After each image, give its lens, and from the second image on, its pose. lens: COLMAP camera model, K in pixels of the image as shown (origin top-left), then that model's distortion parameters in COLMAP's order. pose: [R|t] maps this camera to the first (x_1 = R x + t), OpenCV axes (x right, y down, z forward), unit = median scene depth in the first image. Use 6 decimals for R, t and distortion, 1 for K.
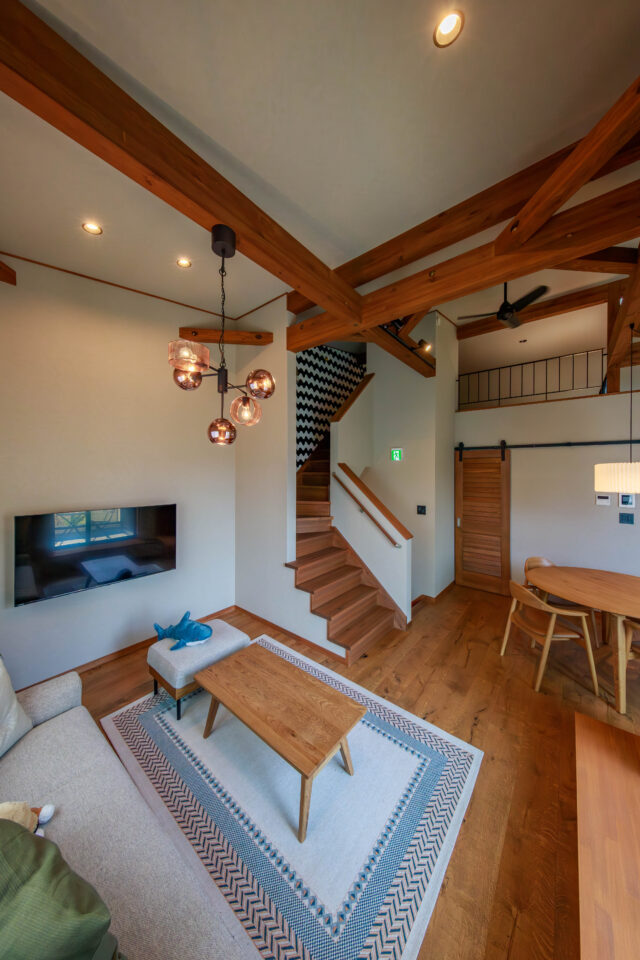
lens RADIAL K [[302.5, 0, 318.3], [0, 302.5, 473.9], [0, 0, 1]] dist [-0.000323, -0.000028]
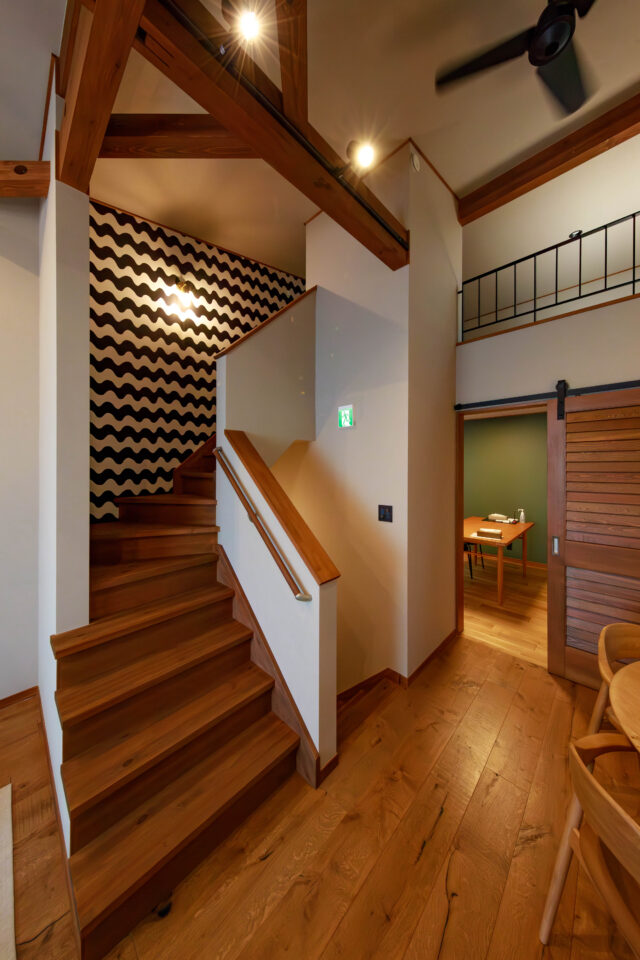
lens RADIAL K [[302.5, 0, 321.4], [0, 302.5, 475.8], [0, 0, 1]] dist [-0.000323, -0.000028]
pose [[0.997177, -0.013368, -0.073886, 0.263284], [0.014794, 0.999714, 0.018787, 0.038759], [0.073614, -0.019827, 0.997090, 0.440270]]
